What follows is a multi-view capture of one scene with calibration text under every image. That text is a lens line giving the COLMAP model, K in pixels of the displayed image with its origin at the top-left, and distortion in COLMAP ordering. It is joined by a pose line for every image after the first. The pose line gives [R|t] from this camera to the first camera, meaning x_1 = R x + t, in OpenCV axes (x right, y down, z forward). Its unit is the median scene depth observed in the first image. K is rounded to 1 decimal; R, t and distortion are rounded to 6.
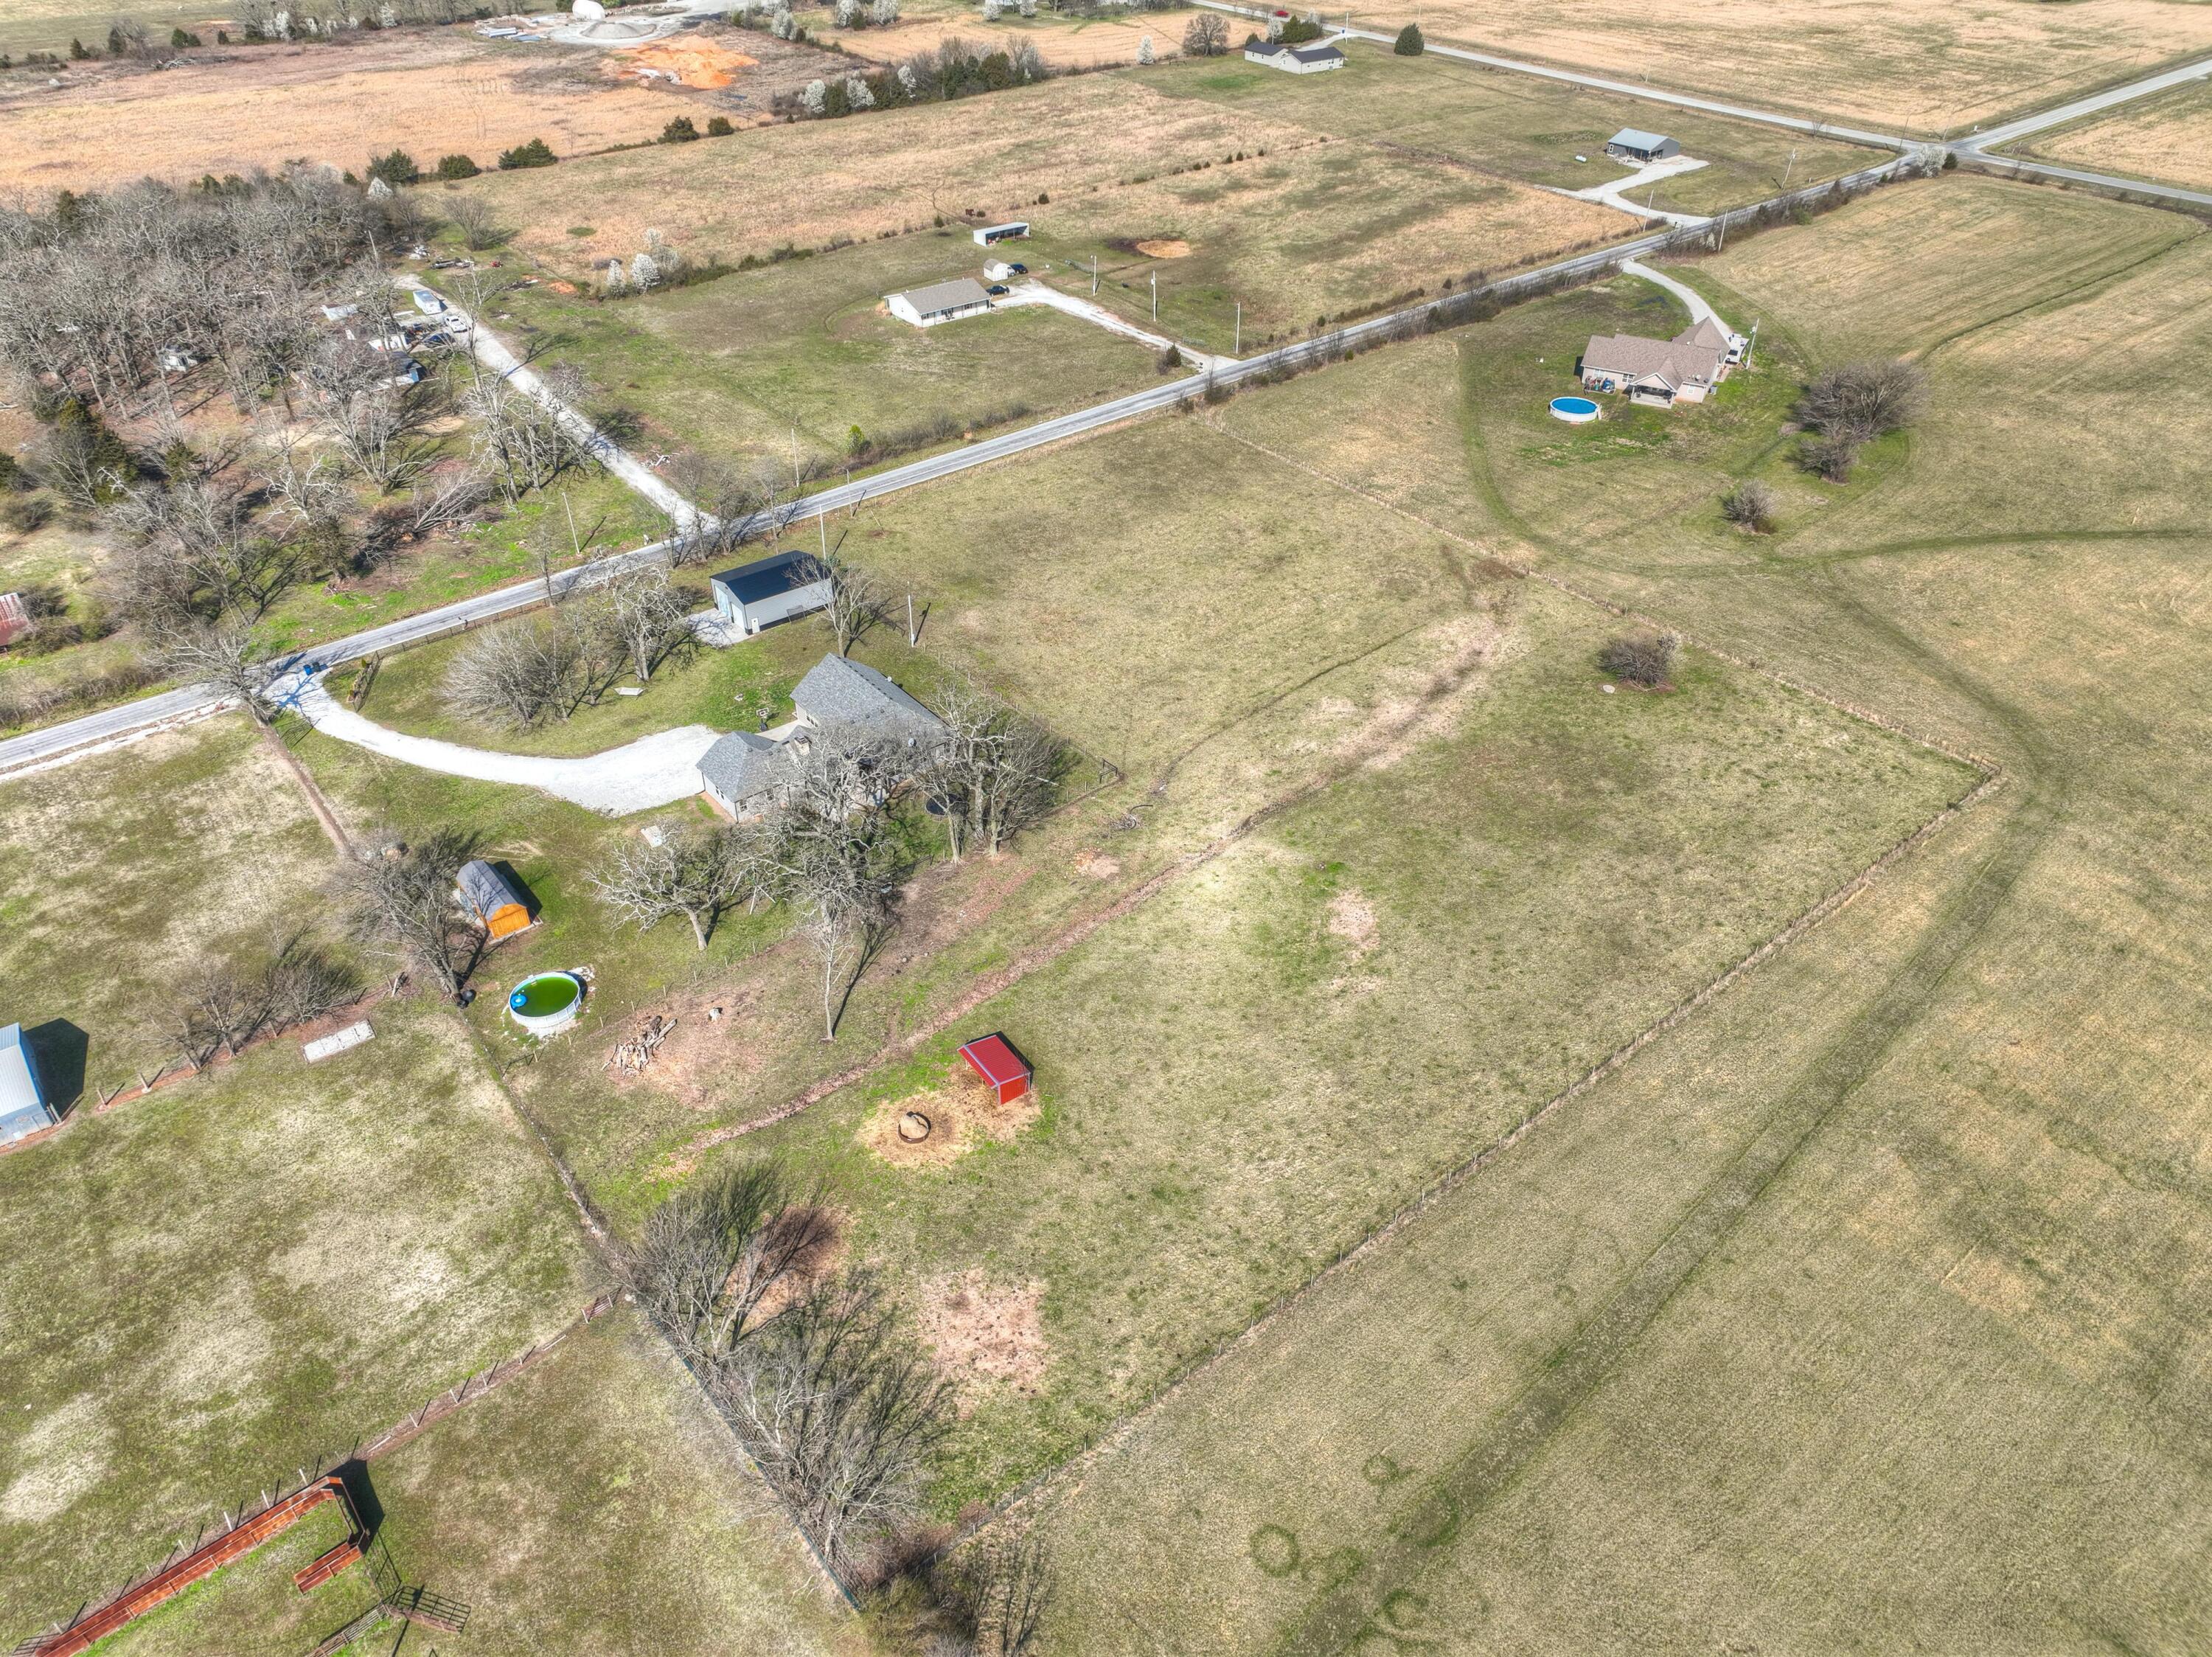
lens RADIAL K [[1550.3, 0, 1106.0], [0, 1550.3, 828.5], [0, 0, 1]] dist [0.002501, 0.012088]
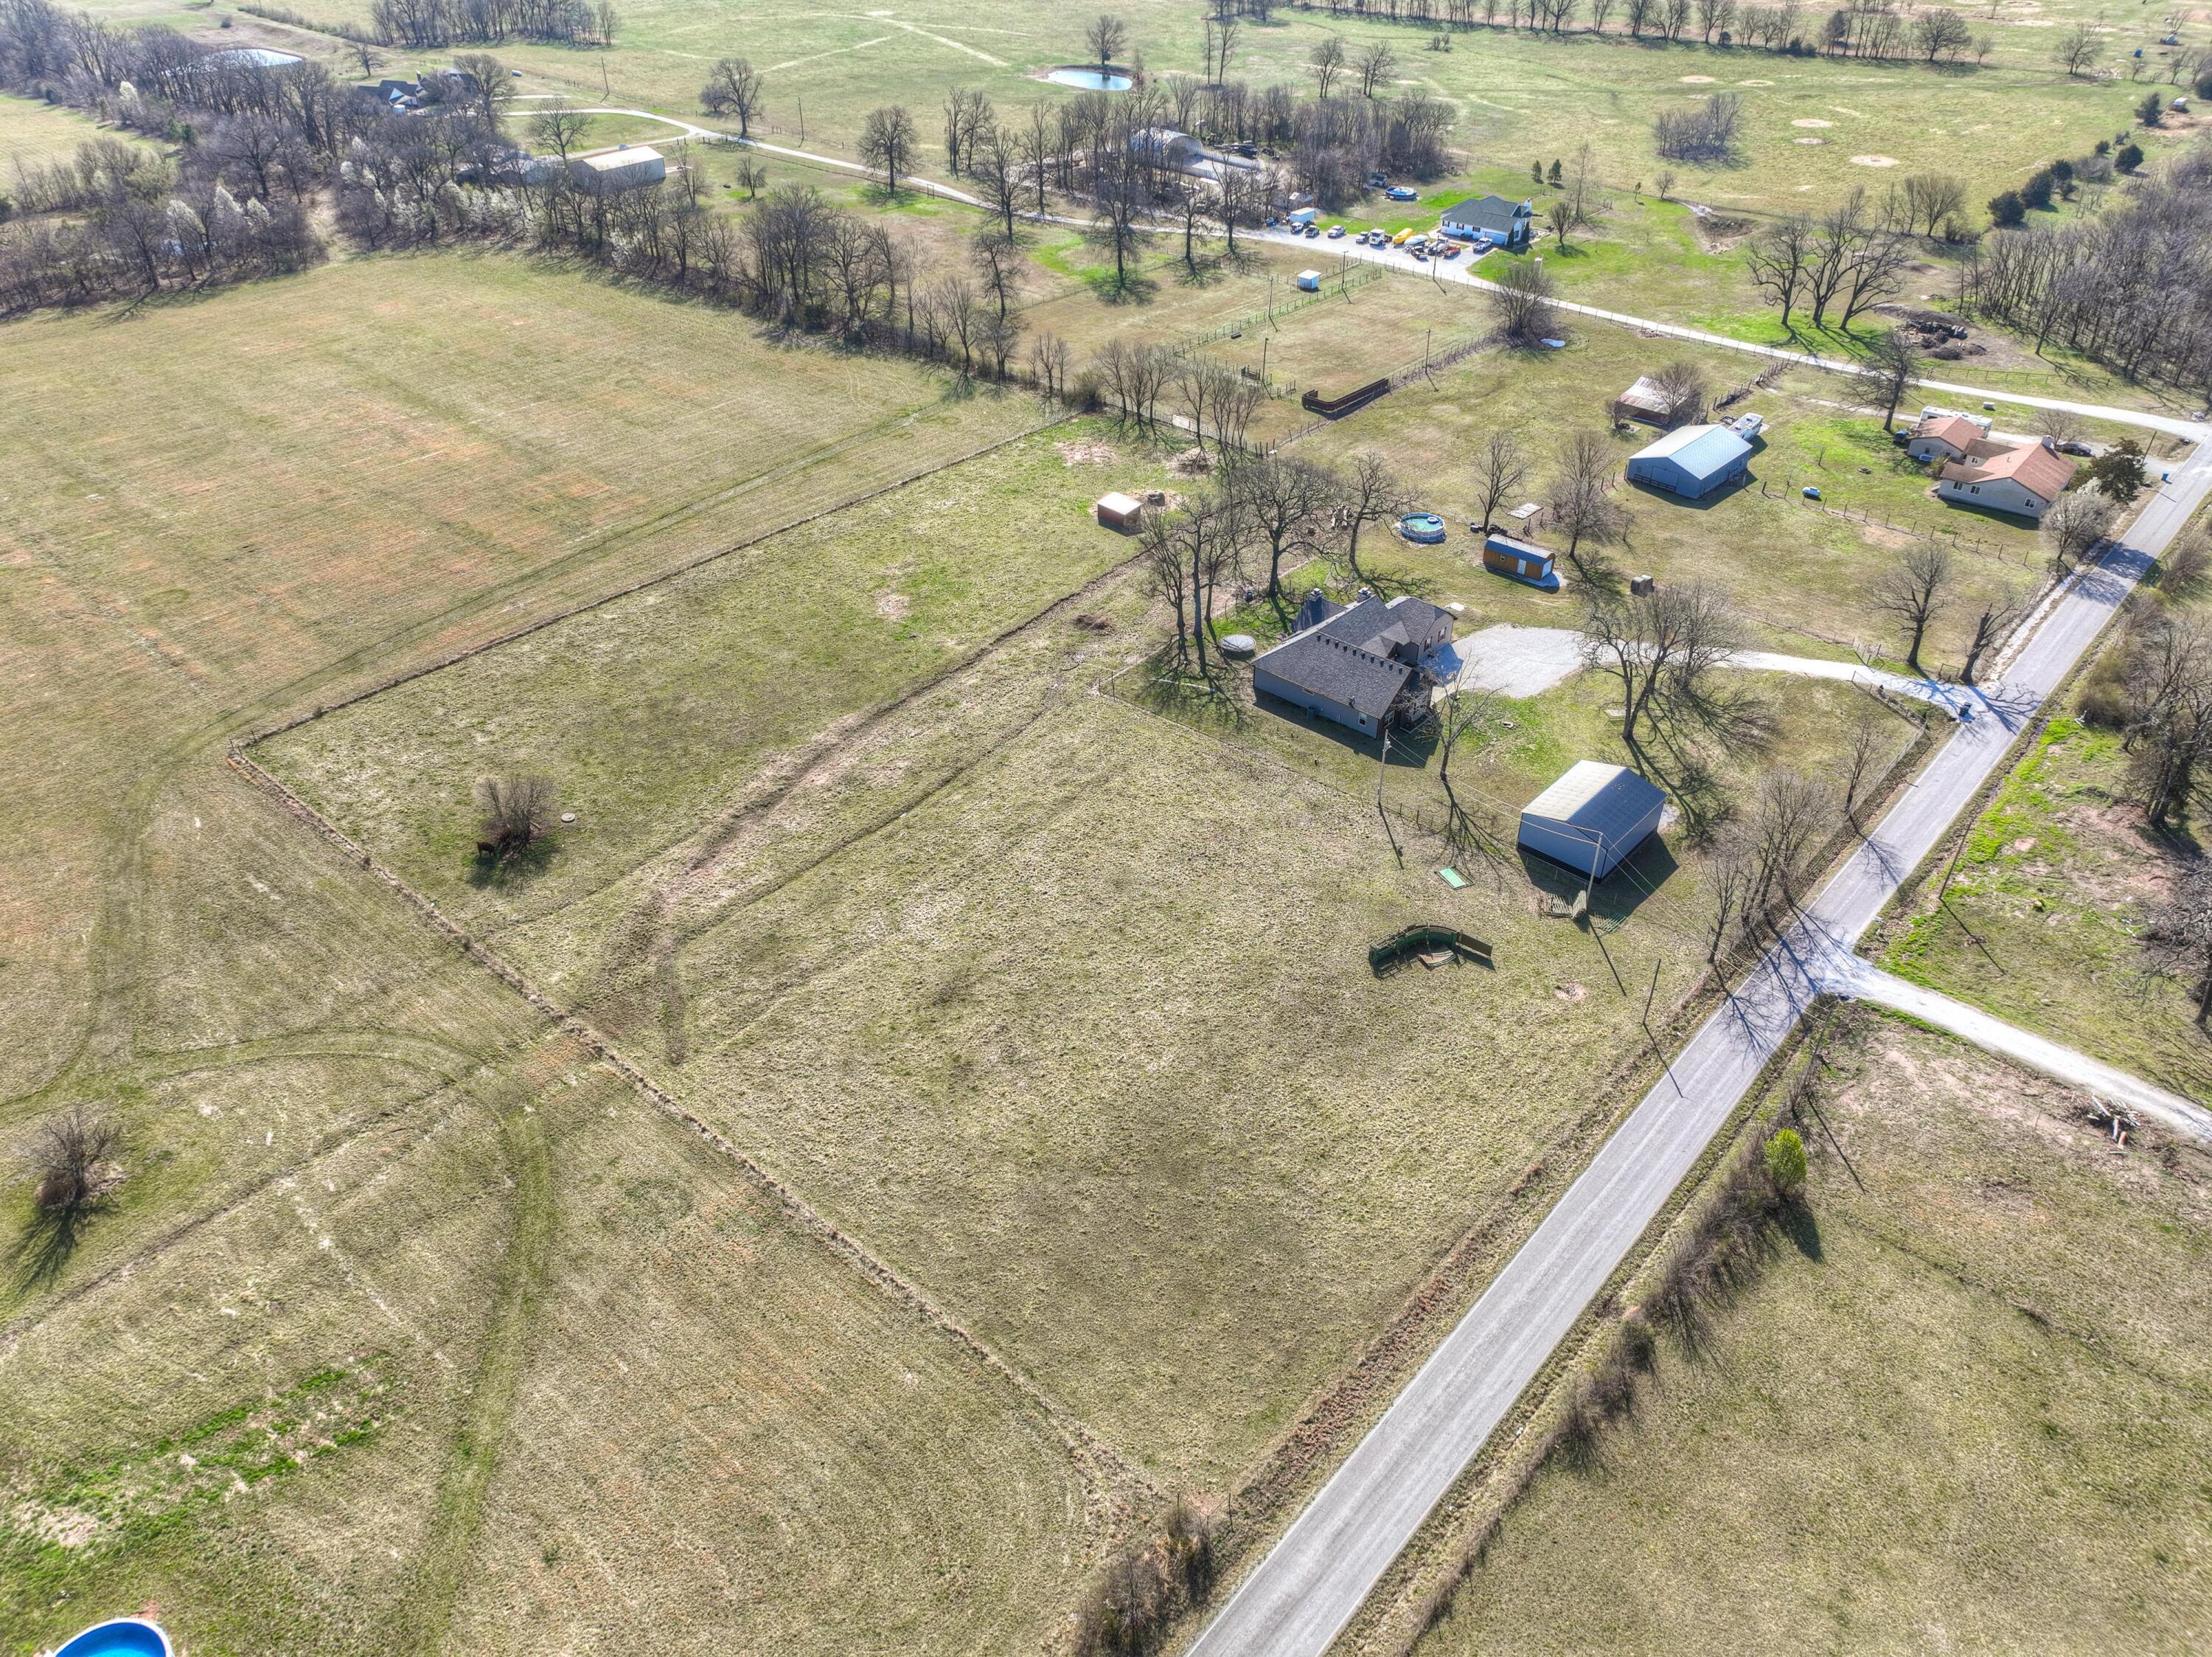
lens RADIAL K [[1550.3, 0, 1106.0], [0, 1550.3, 828.5], [0, 0, 1]] dist [0.002501, 0.012088]
pose [[-0.985662, 0.097790, -0.137505, 0.127714], [-0.101324, 0.308602, 0.945779, -0.820650], [0.134922, 0.946151, -0.294269, 1.134062]]
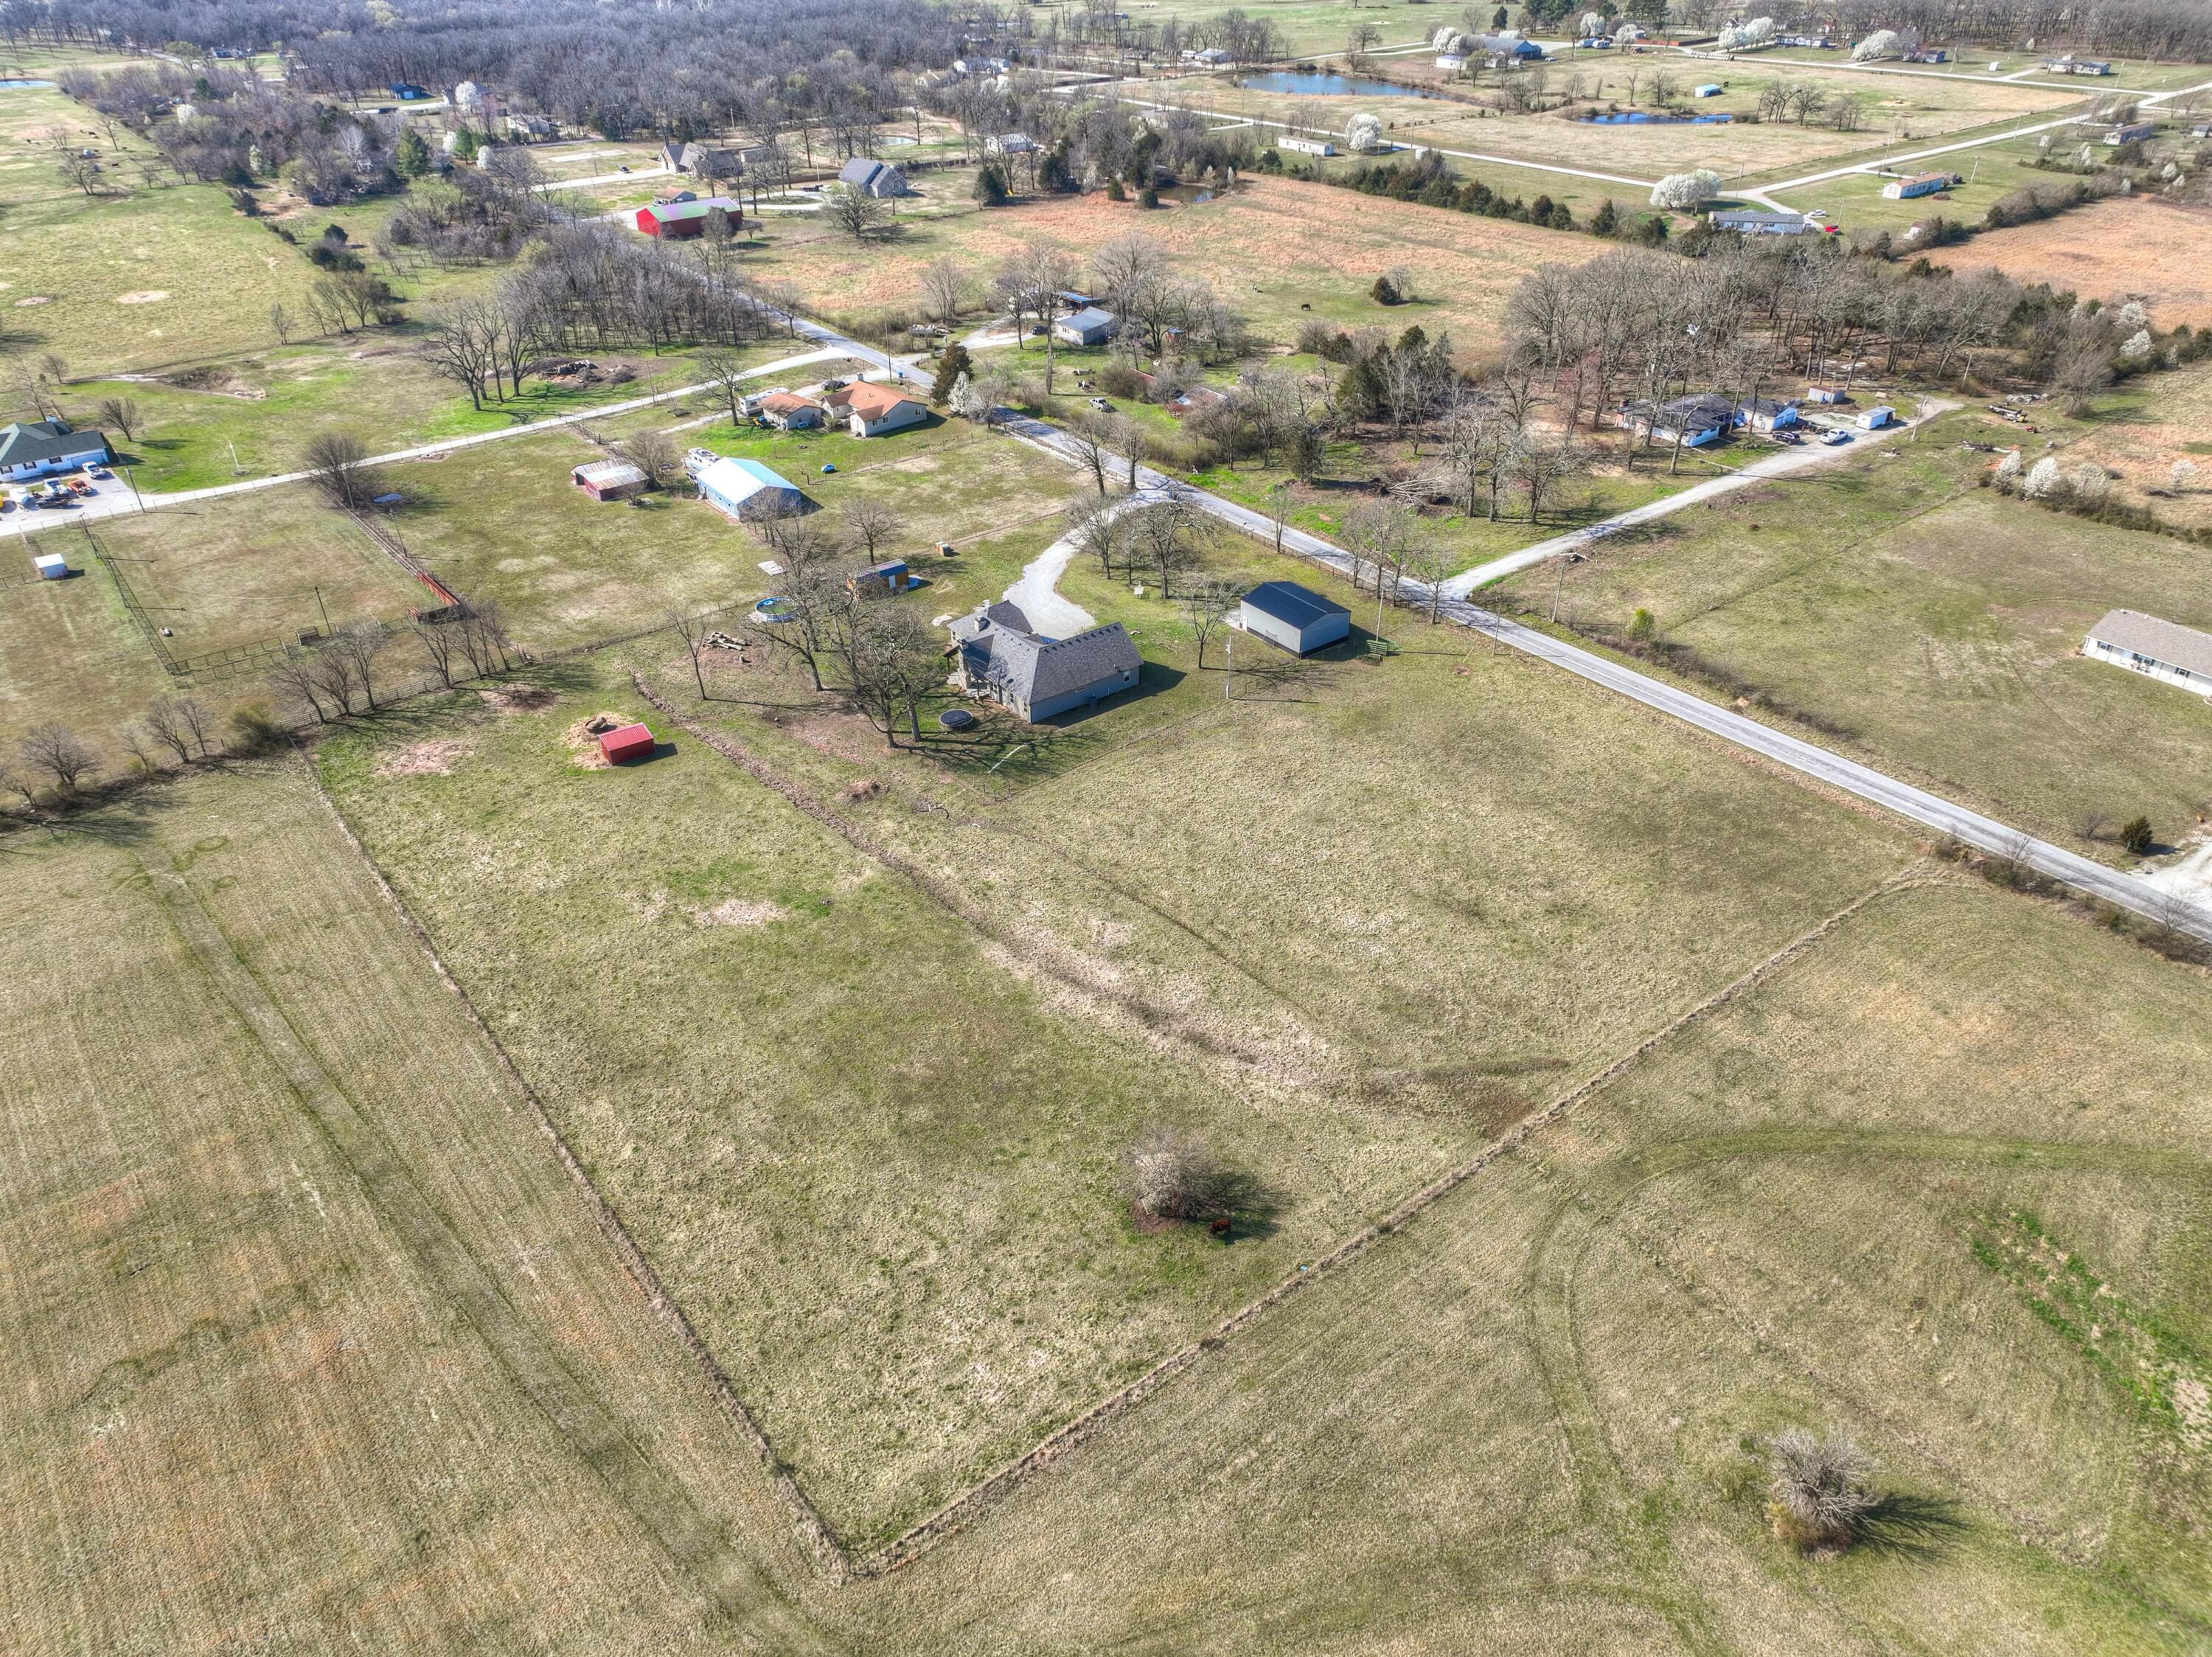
lens RADIAL K [[1549.6, 0, 1106.0], [0, 1549.6, 828.5], [0, 0, 1]] dist [-0.000760, 0.015268]
pose [[-0.021808, 0.542101, -0.840030, 0.730696], [-0.586232, 0.673688, 0.449974, -0.437323], [0.809849, 0.502266, 0.303105, 0.603253]]
